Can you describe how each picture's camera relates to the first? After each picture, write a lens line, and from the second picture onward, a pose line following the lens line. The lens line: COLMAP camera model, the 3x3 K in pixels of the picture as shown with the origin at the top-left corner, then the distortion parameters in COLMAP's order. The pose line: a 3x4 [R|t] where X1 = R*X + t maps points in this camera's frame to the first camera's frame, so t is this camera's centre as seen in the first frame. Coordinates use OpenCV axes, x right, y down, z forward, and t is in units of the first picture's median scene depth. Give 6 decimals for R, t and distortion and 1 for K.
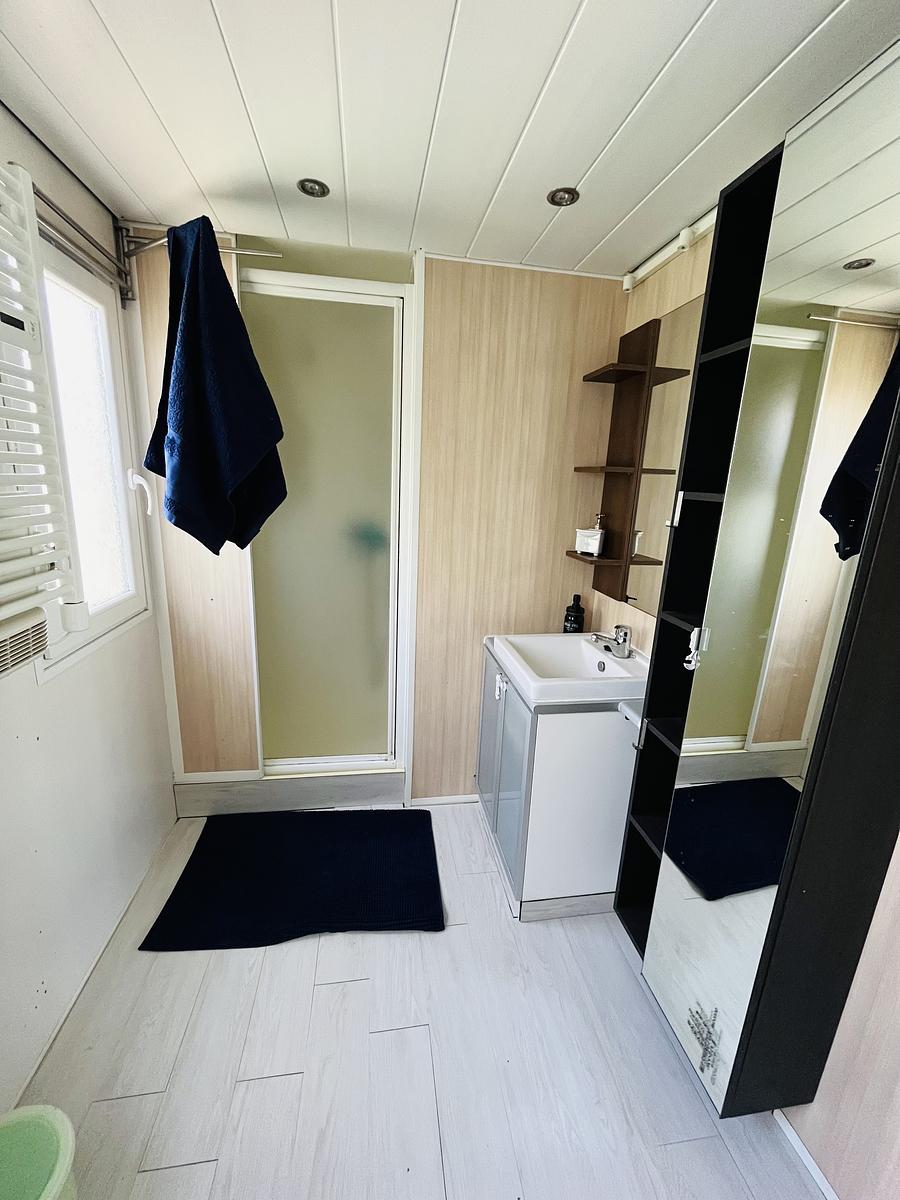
lens RADIAL K [[488.1, 0, 450.0], [0, 488.1, 600.0], [0, 0, 1]] dist [-0.001284, -0.000910]
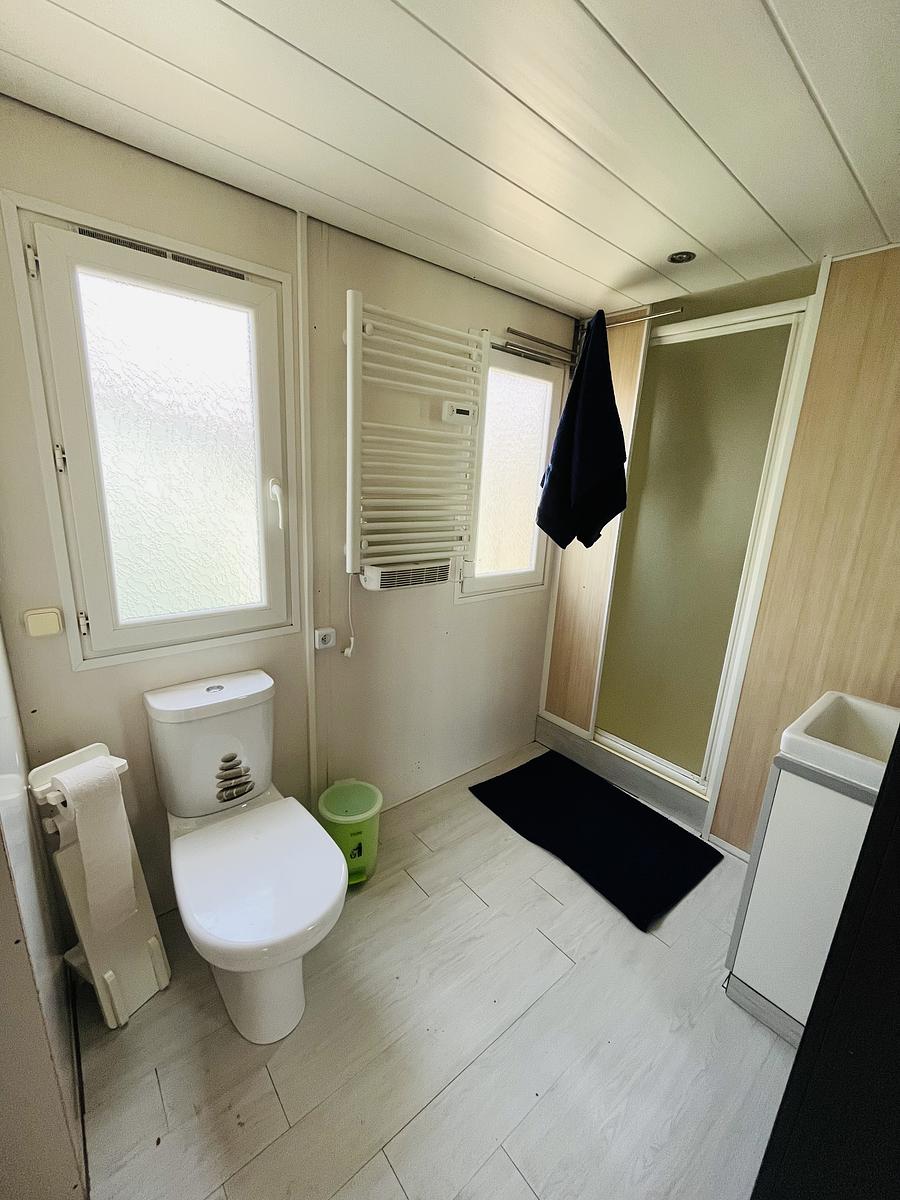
lens RADIAL K [[488.1, 0, 450.0], [0, 488.1, 600.0], [0, 0, 1]] dist [-0.001284, -0.000910]
pose [[0.515538, 0.194809, -0.834428, 0.458679], [-0.231327, 0.969297, 0.083374, 0.006848], [0.825051, 0.150044, 0.544774, -0.001967]]
